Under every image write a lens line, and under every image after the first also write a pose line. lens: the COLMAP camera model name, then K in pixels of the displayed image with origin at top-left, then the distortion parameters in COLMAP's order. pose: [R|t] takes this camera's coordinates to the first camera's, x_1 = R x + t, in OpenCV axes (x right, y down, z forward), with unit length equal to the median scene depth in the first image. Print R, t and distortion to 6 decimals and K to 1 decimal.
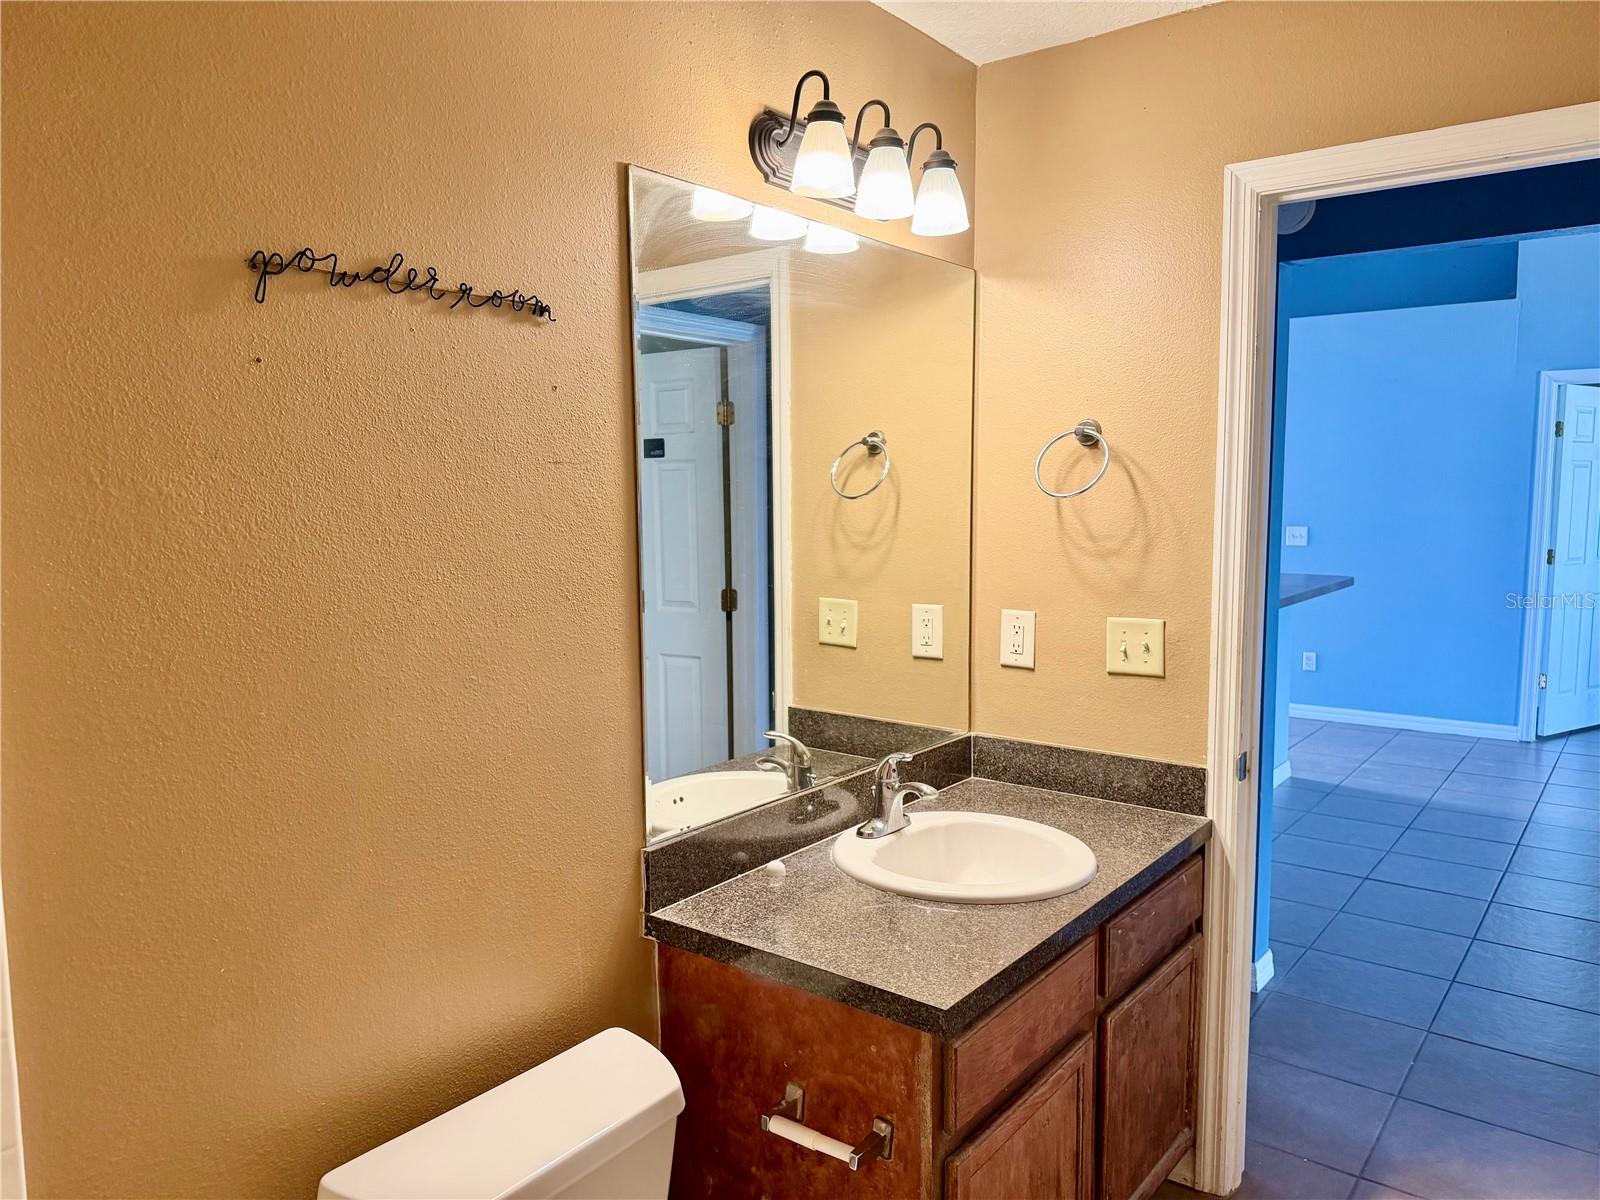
lens RADIAL K [[1114.2, 0, 803.5], [0, 1114.2, 607.9], [0, 0, 1]] dist [0.154707, -0.243755]
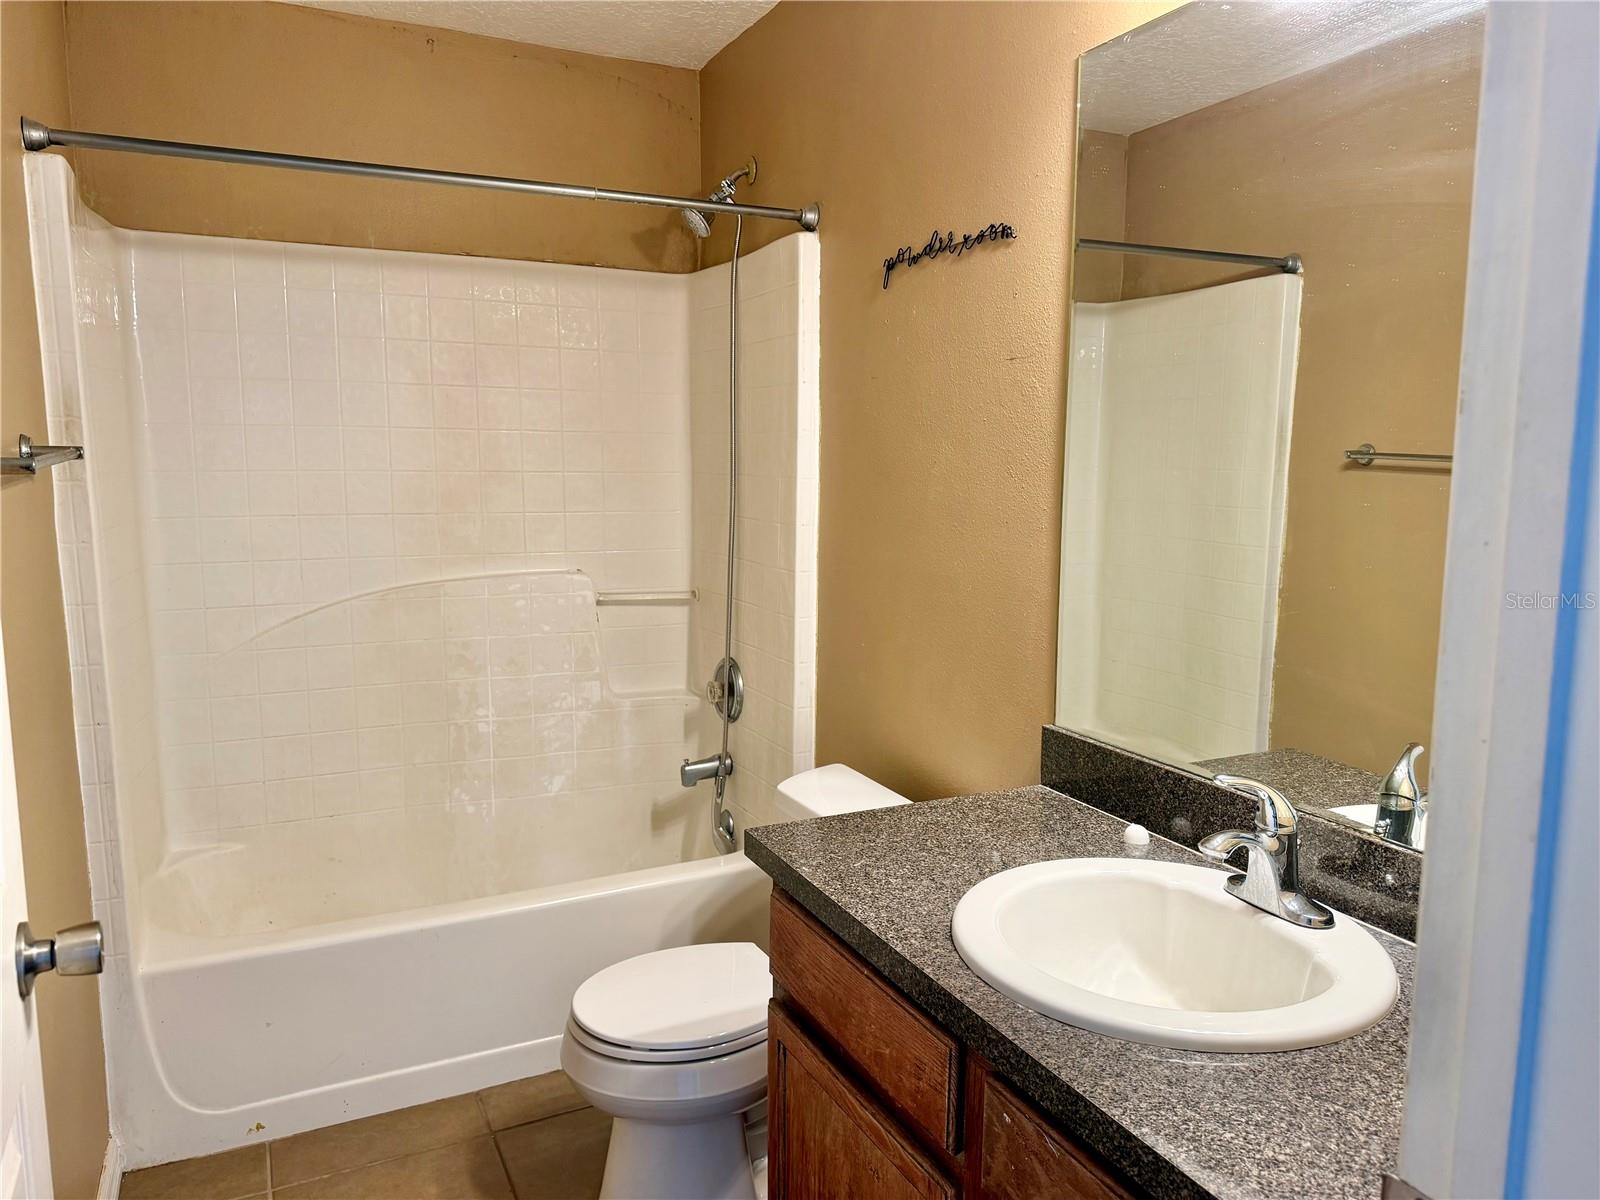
lens RADIAL K [[1114.9, 0, 795.8], [0, 1114.9, 590.3], [0, 0, 1]] dist [0.045580, -0.081169]
pose [[-0.438539, 0.120074, -0.890655, 1.060512], [-0.087470, 0.980627, 0.175272, -0.084354], [0.894445, 0.154770, -0.419540, 1.470065]]
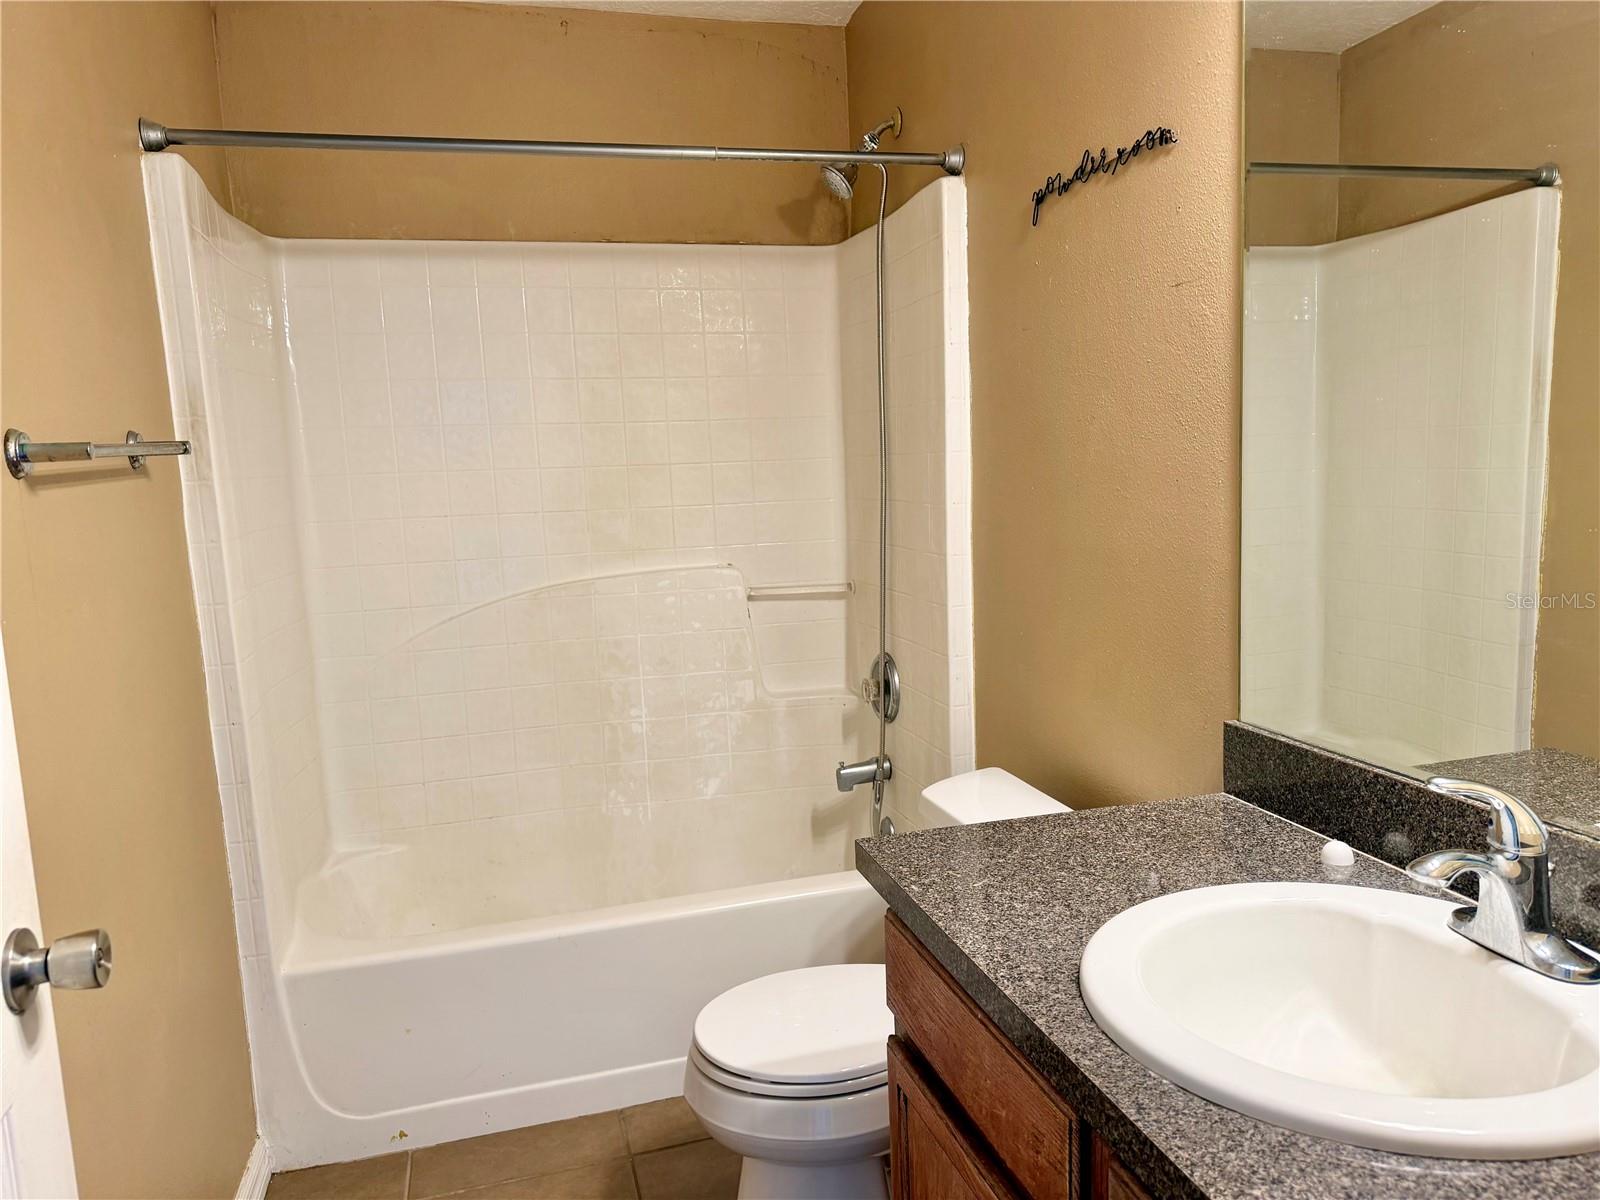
lens RADIAL K [[1128.6, 0, 800.0], [0, 1128.6, 600.0], [0, 0, 1]] dist [-0.008008, -0.003308]
pose [[-0.591782, 0.134731, -0.794759, 0.895673], [-0.030036, 0.981563, 0.188764, -0.037613], [0.805539, 0.135579, -0.576824, 1.488234]]
